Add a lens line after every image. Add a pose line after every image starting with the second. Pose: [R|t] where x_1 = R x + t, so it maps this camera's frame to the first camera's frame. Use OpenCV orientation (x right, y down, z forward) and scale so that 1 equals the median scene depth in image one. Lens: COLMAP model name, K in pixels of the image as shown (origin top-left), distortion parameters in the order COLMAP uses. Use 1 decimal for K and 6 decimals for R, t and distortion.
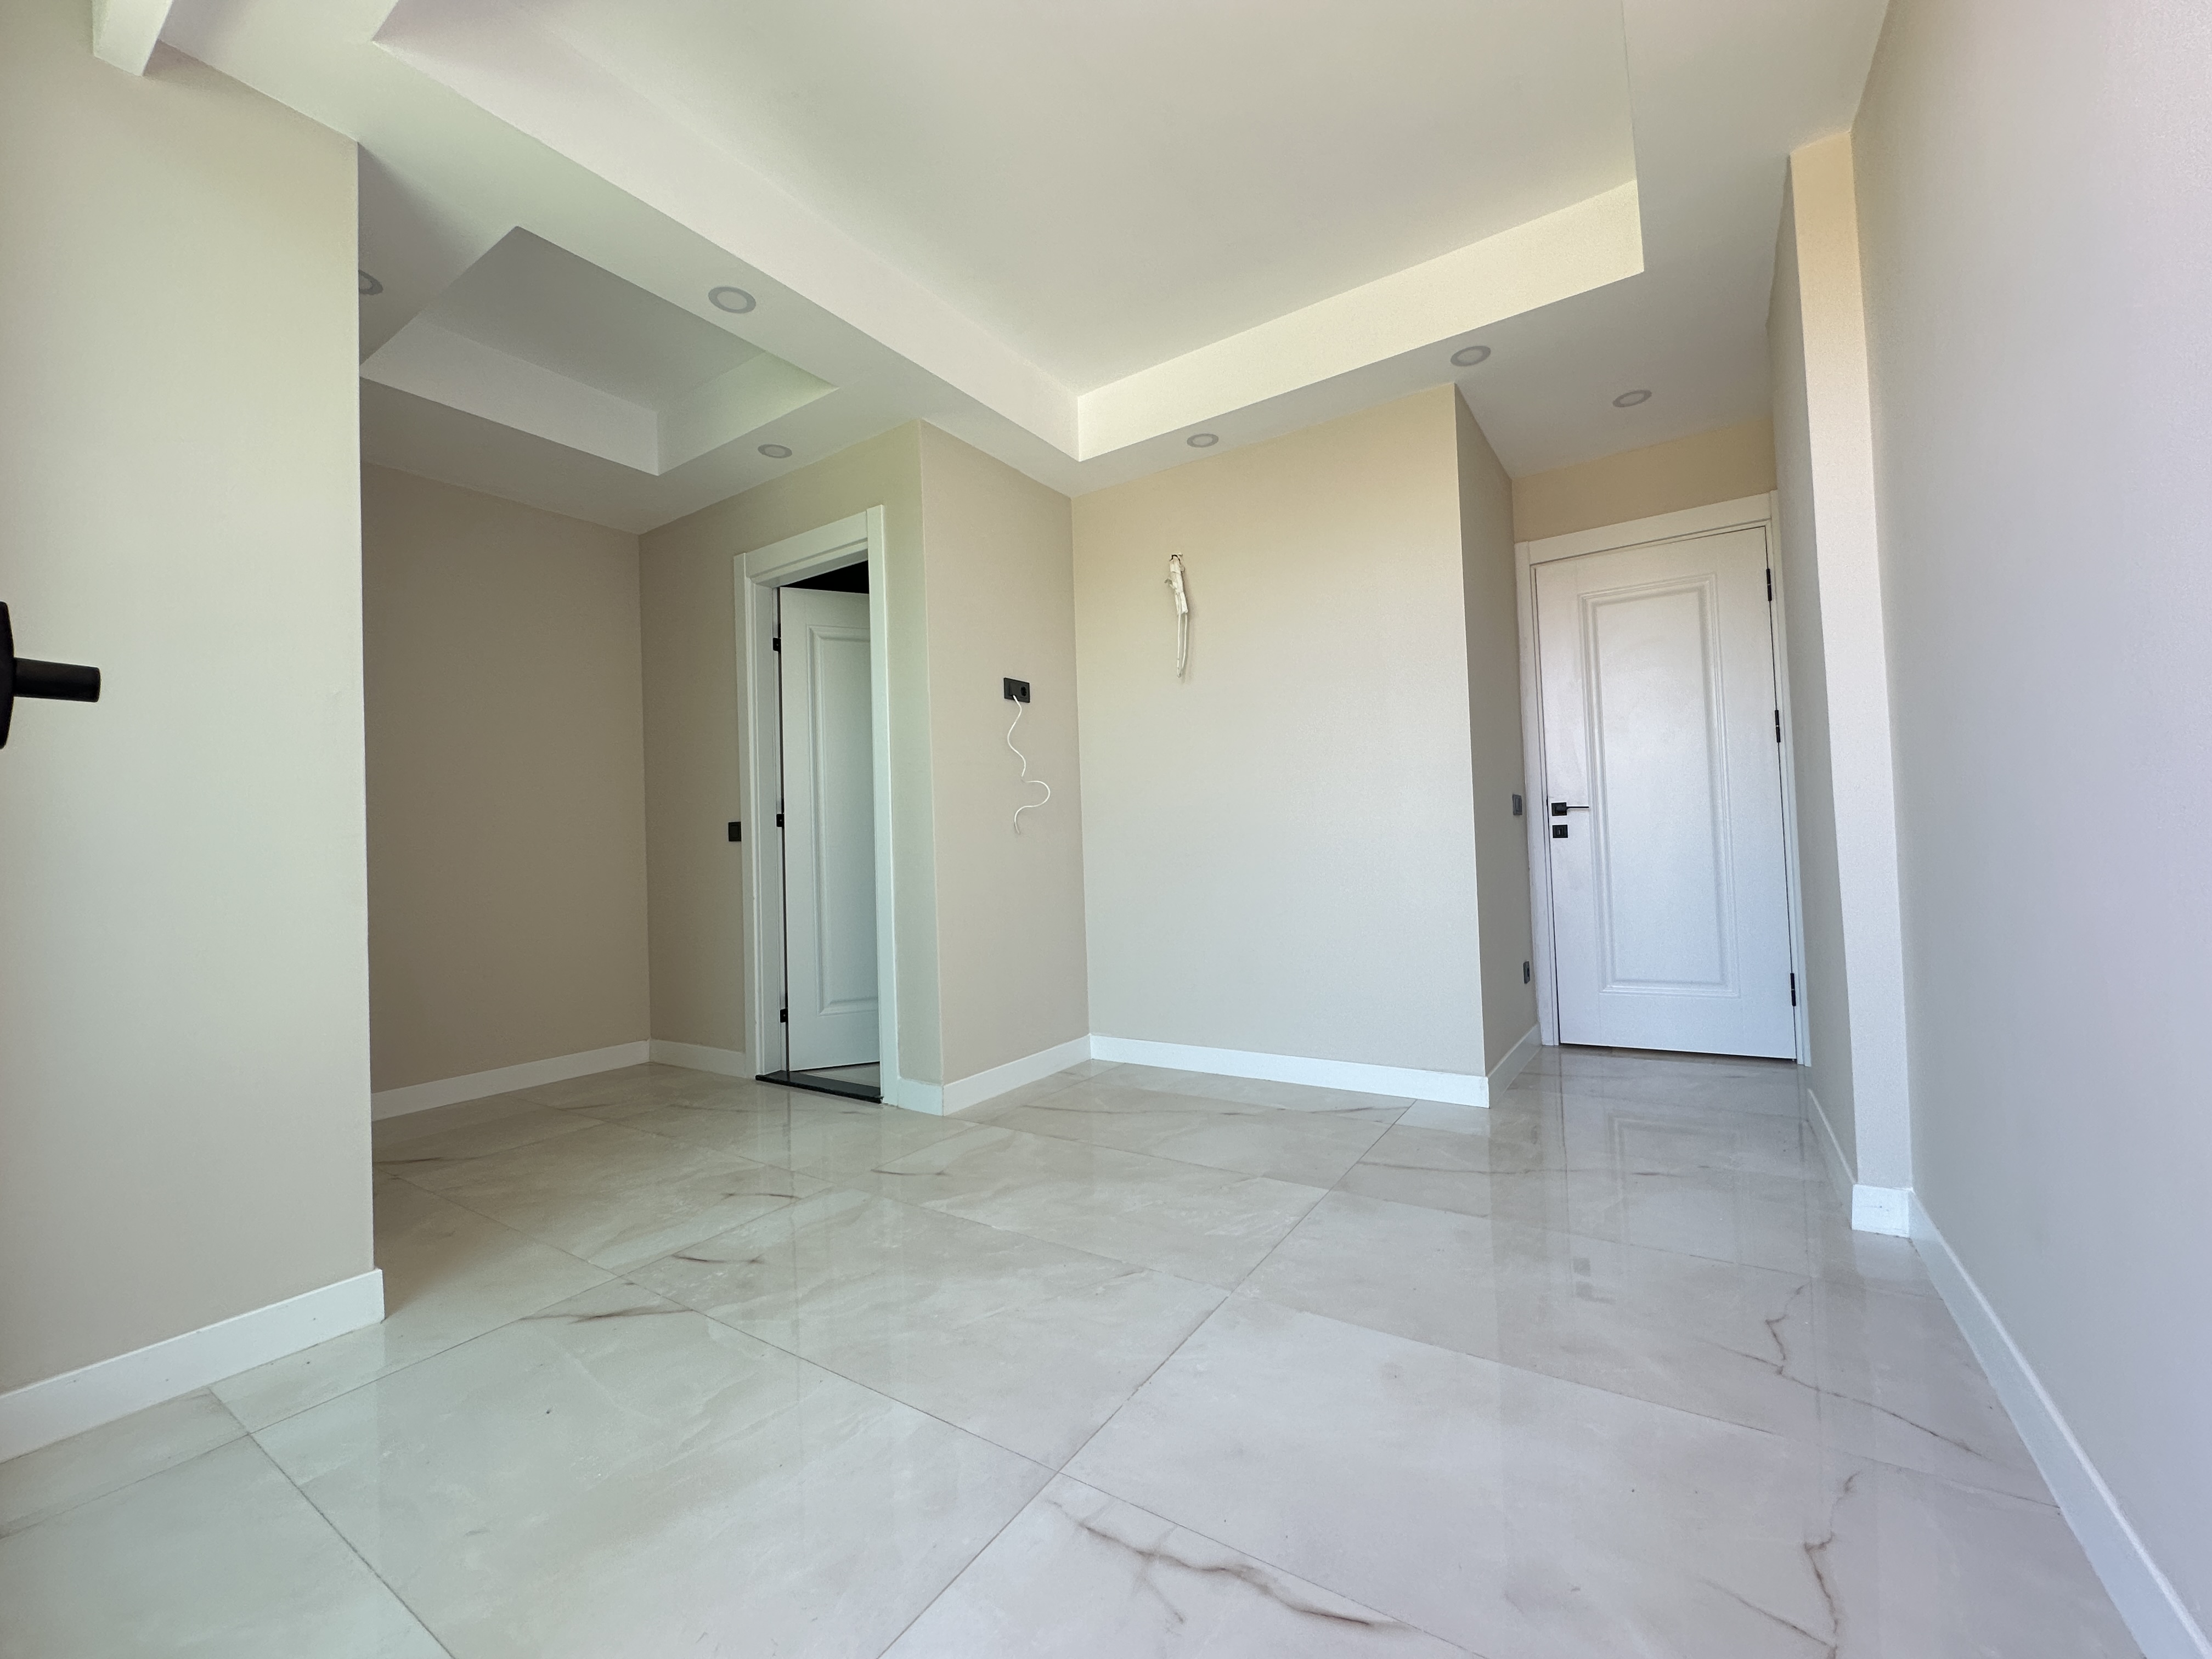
lens RADIAL K [[882.3, 0, 1101.3], [0, 882.3, 831.8], [0, 0, 1]] dist [-0.005424, 0.000245]
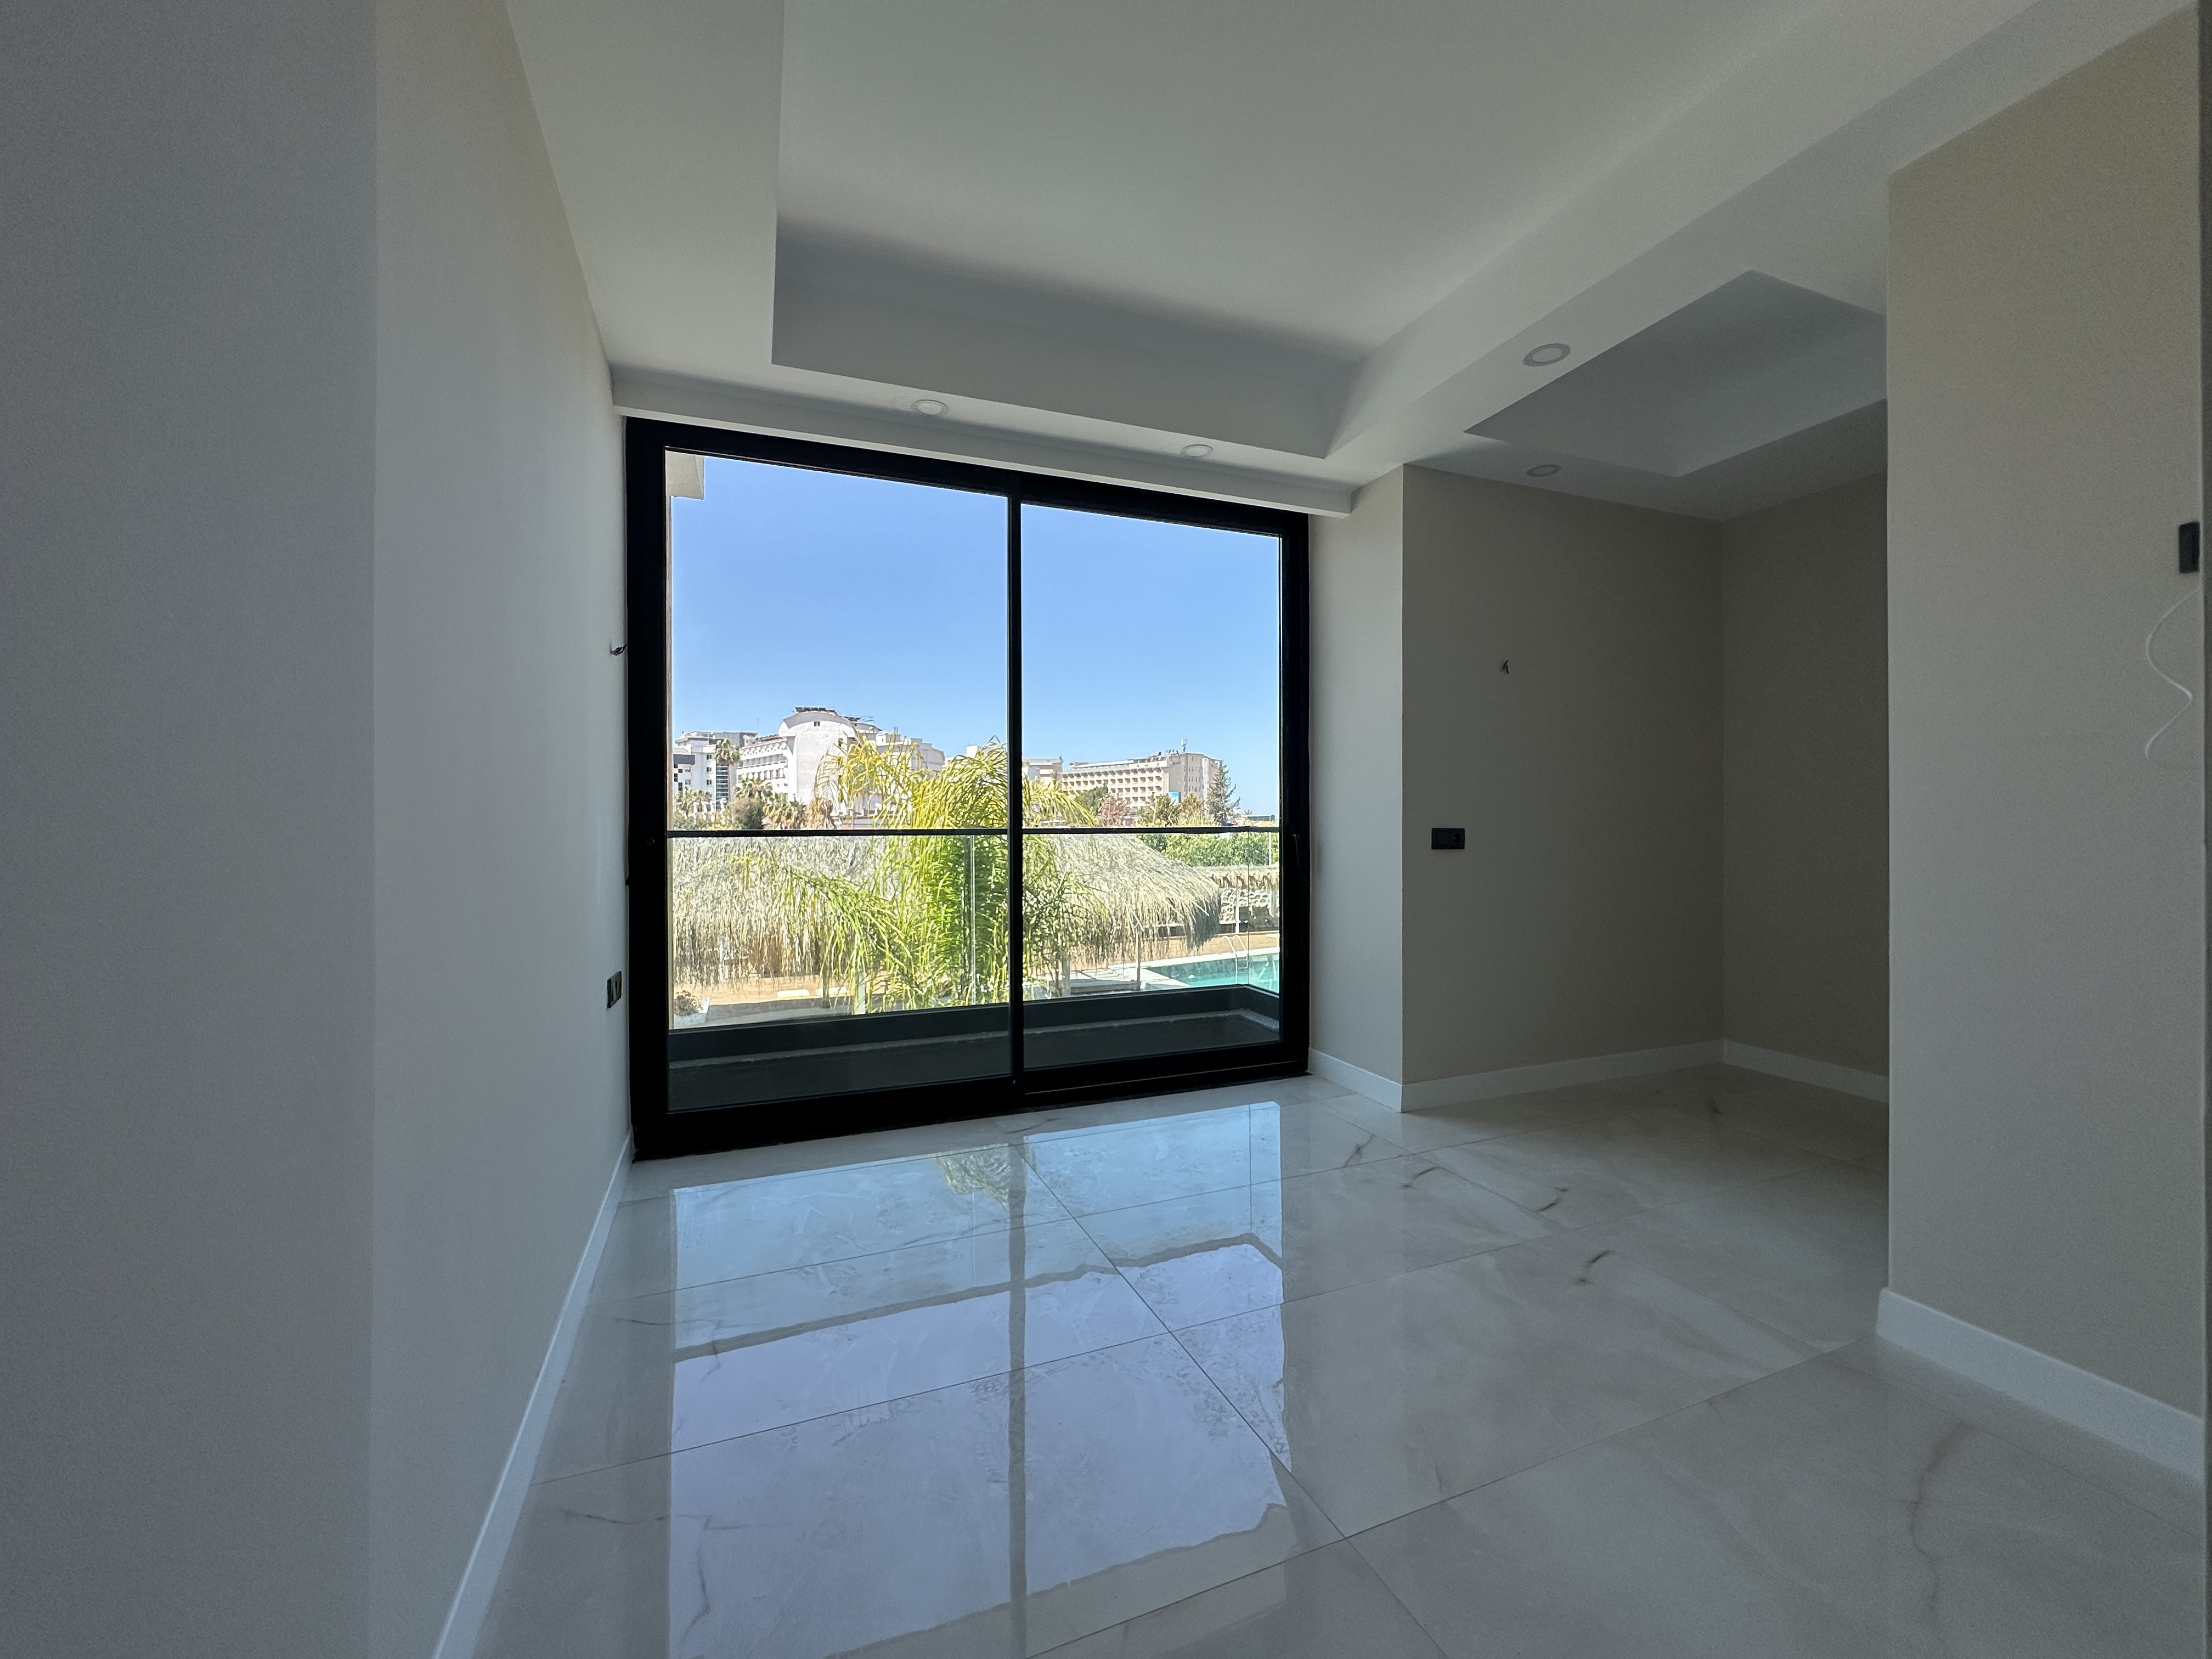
lens RADIAL K [[882.3, 0, 1101.3], [0, 882.3, 831.8], [0, 0, 1]] dist [-0.005424, 0.000245]
pose [[-0.574907, 0.044808, -0.816991, 0.823833], [0.045817, 0.998696, 0.022532, -0.088745], [0.816935, -0.024478, -0.576210, 1.230225]]
